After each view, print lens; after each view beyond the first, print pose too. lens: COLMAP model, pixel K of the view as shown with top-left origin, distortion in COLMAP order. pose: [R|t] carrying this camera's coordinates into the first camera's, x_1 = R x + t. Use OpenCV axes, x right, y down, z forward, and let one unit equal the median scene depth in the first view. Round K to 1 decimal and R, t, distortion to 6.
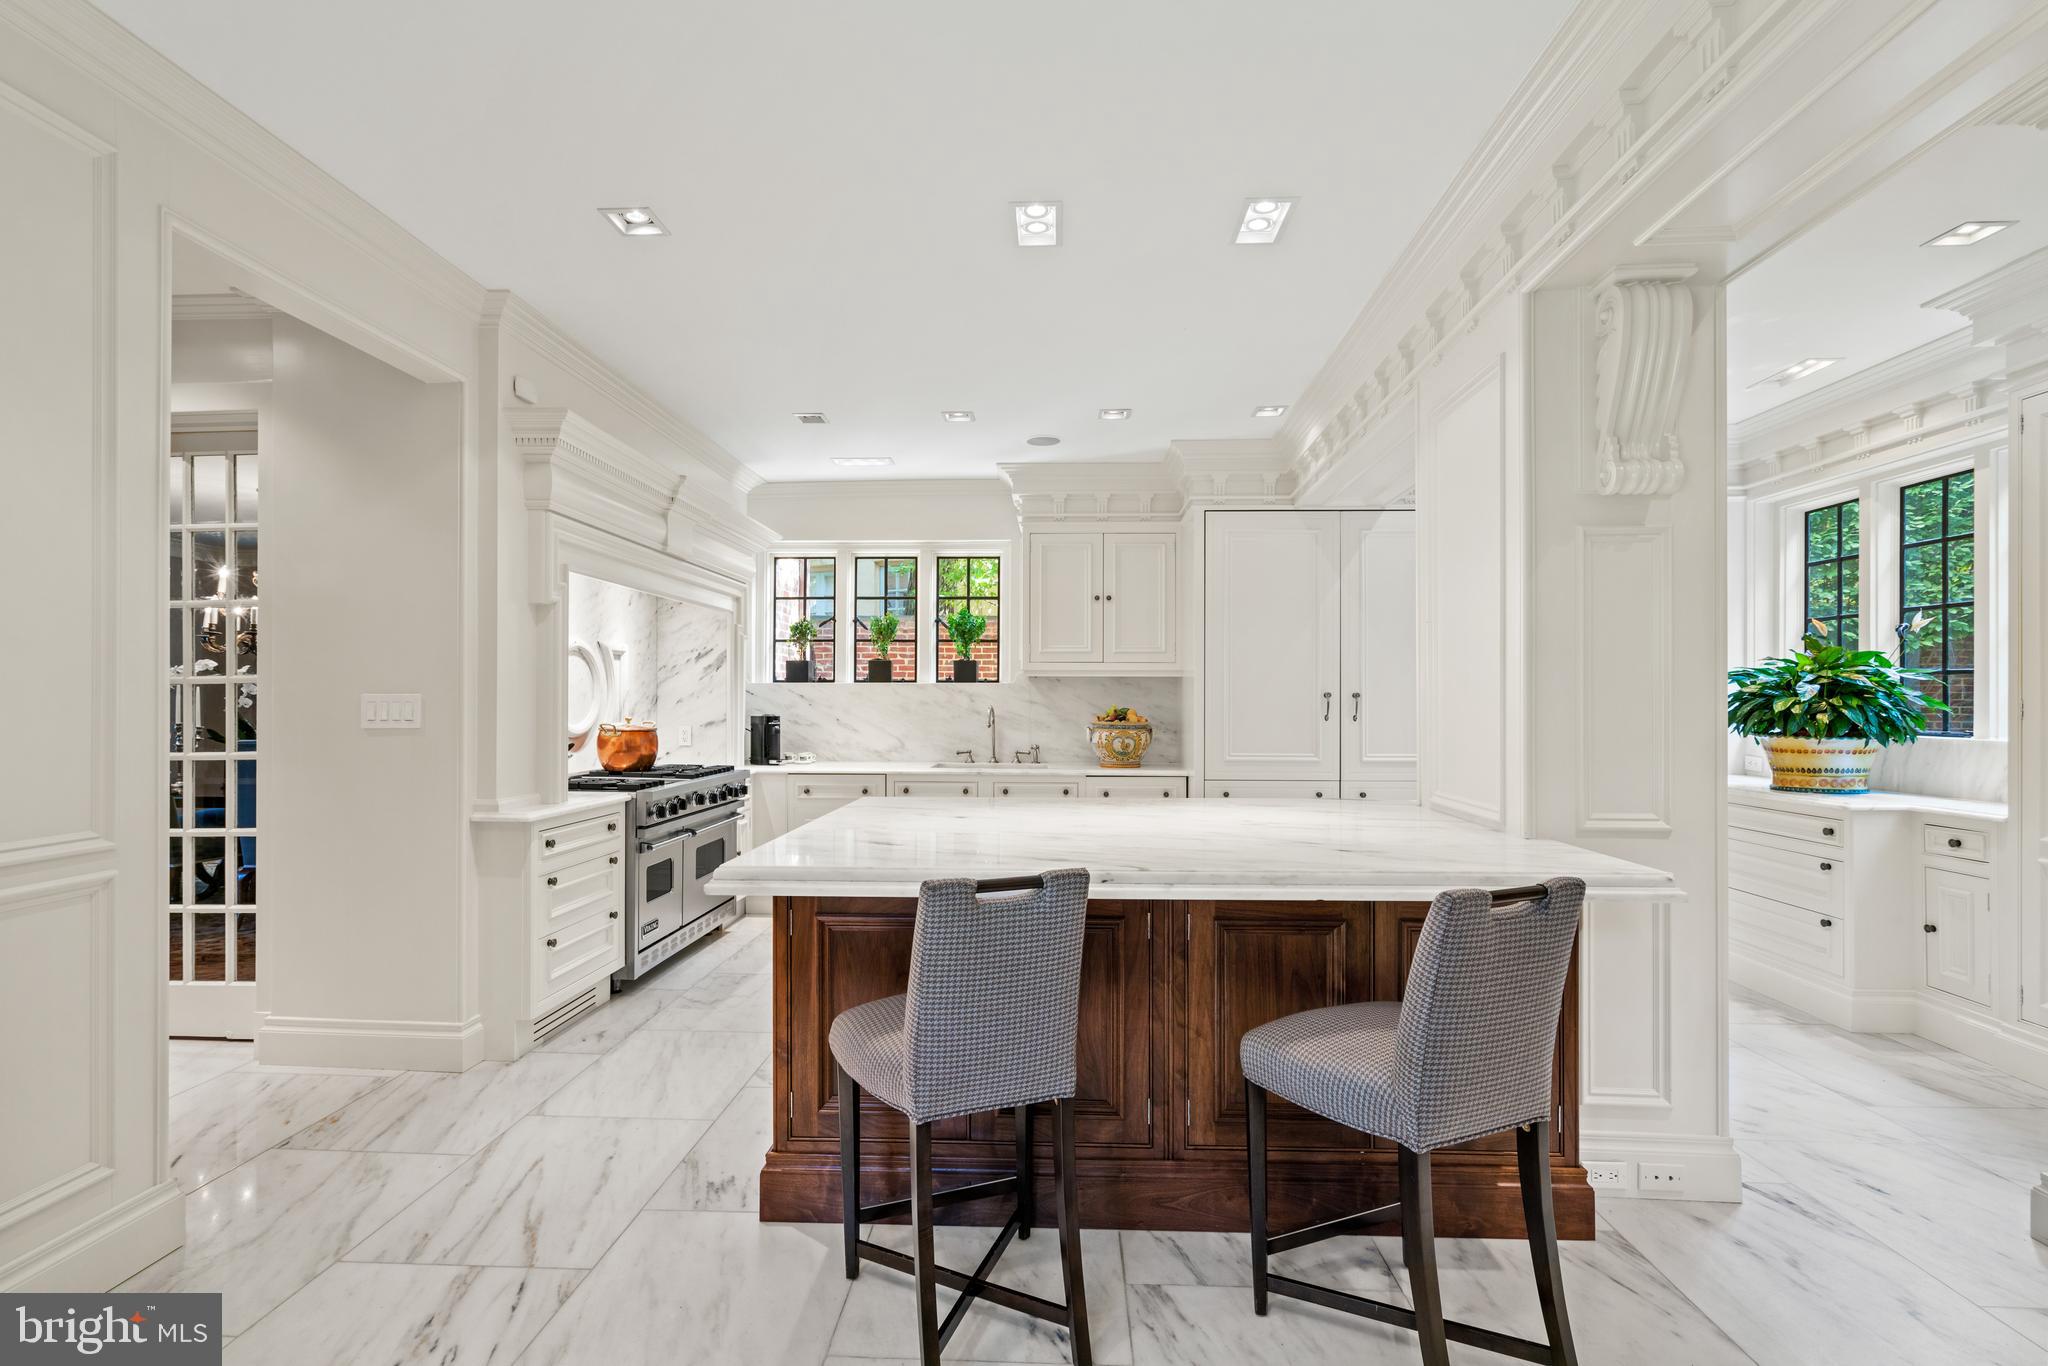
lens RADIAL K [[937.1, 0, 1016.9], [0, 937.1, 689.6], [0, 0, 1]] dist [0.000235, 0.000801]
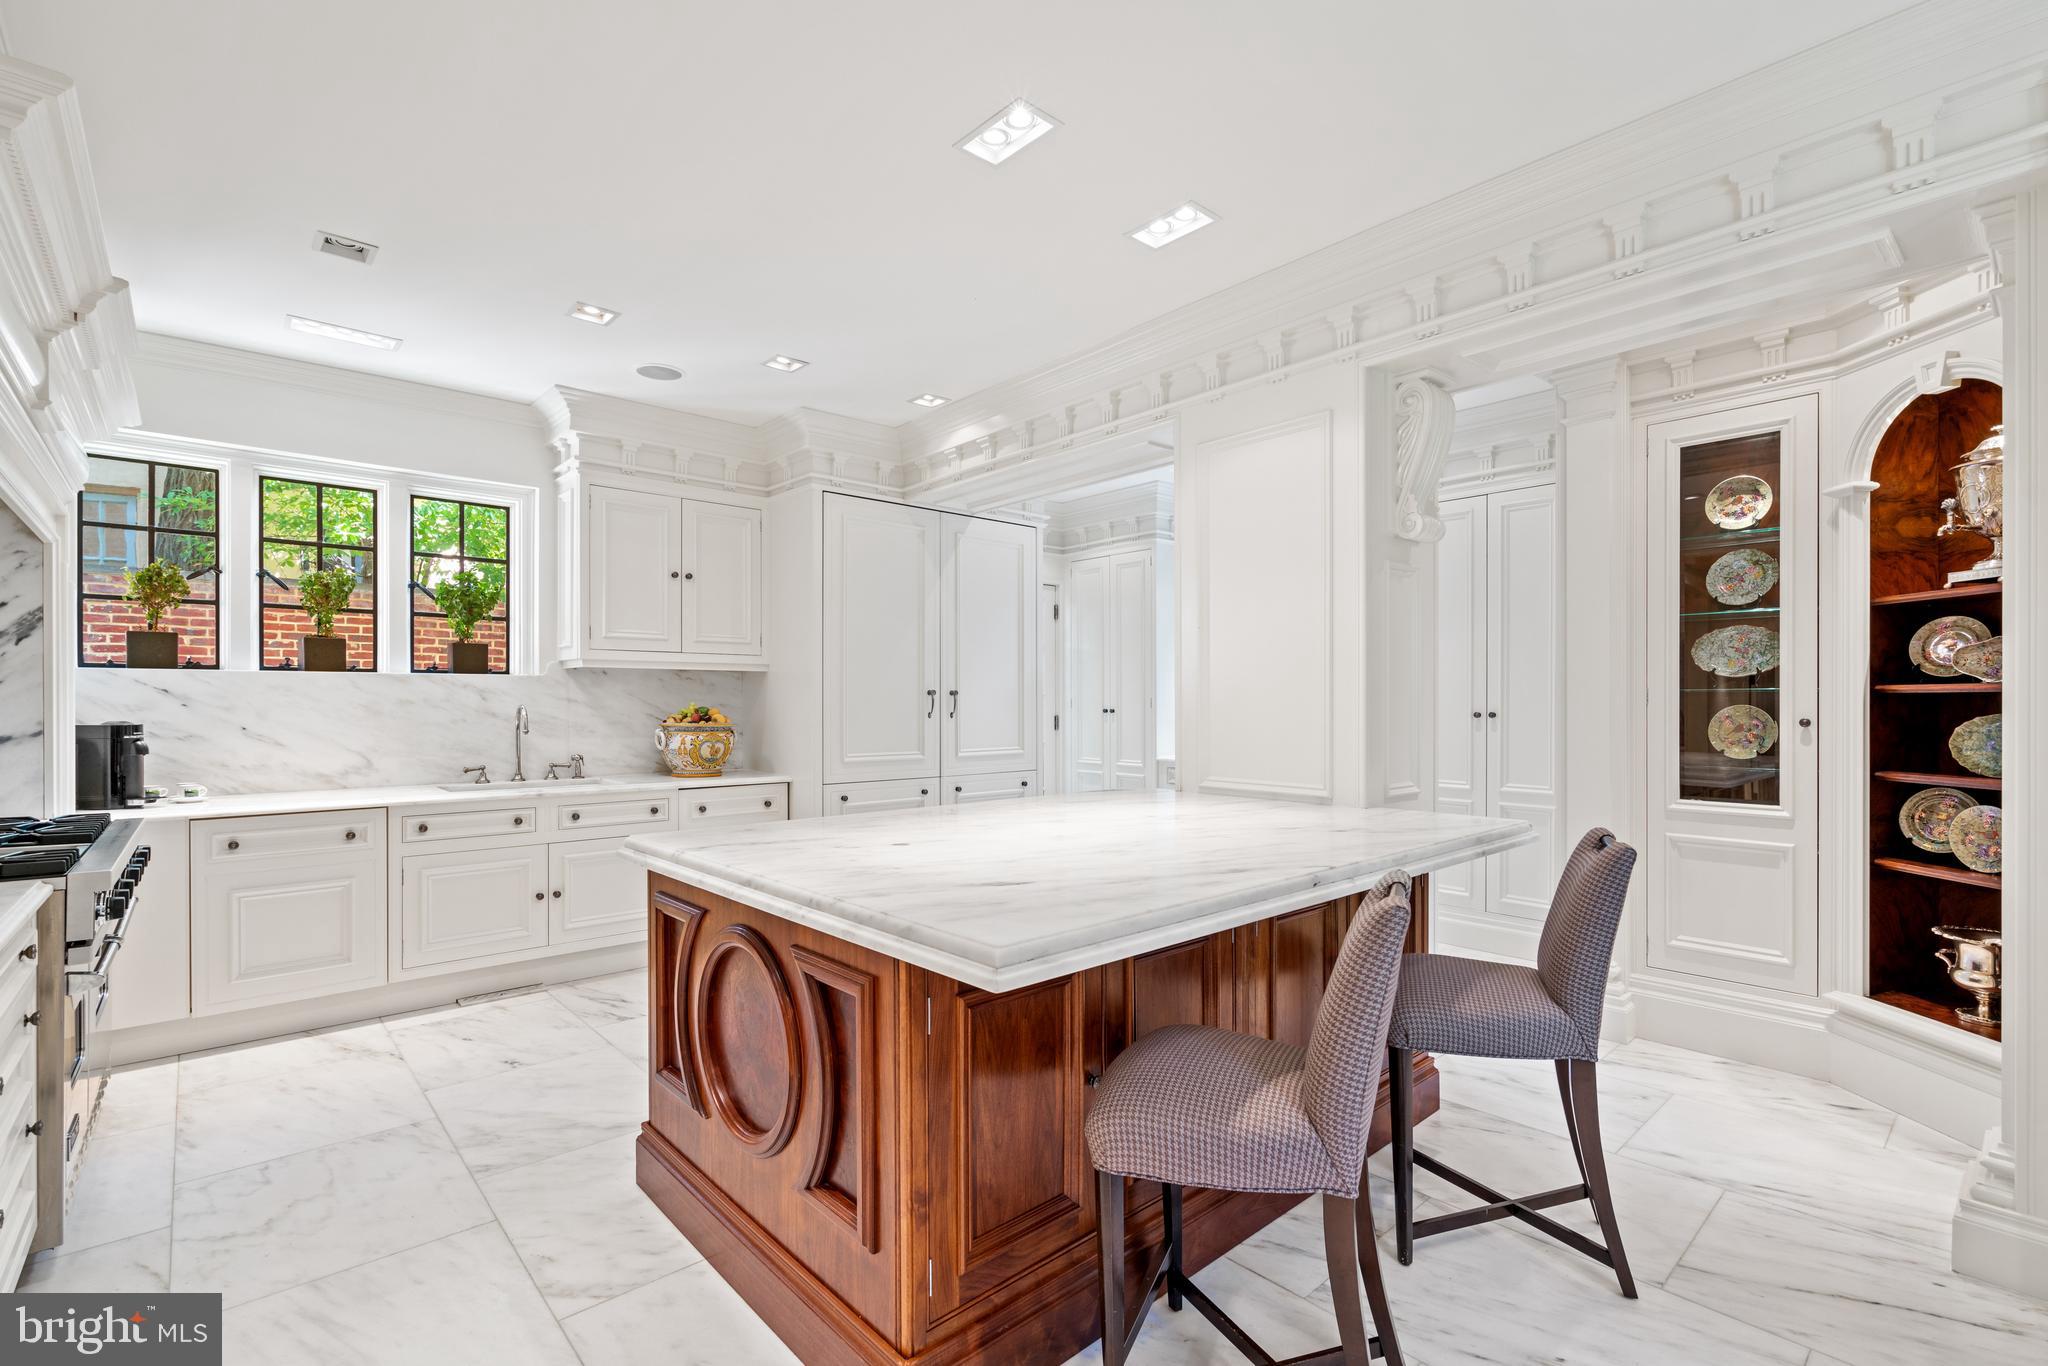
lens RADIAL K [[937.1, 0, 1022.7], [0, 937.1, 697.3], [0, 0, 1]] dist [0.000235, 0.000801]
pose [[0.707404, 0.000302, 0.706810, -0.271799], [-0.007127, 0.999952, 0.006706, 0.003065], [-0.706774, -0.009782, 0.707372, 0.184772]]
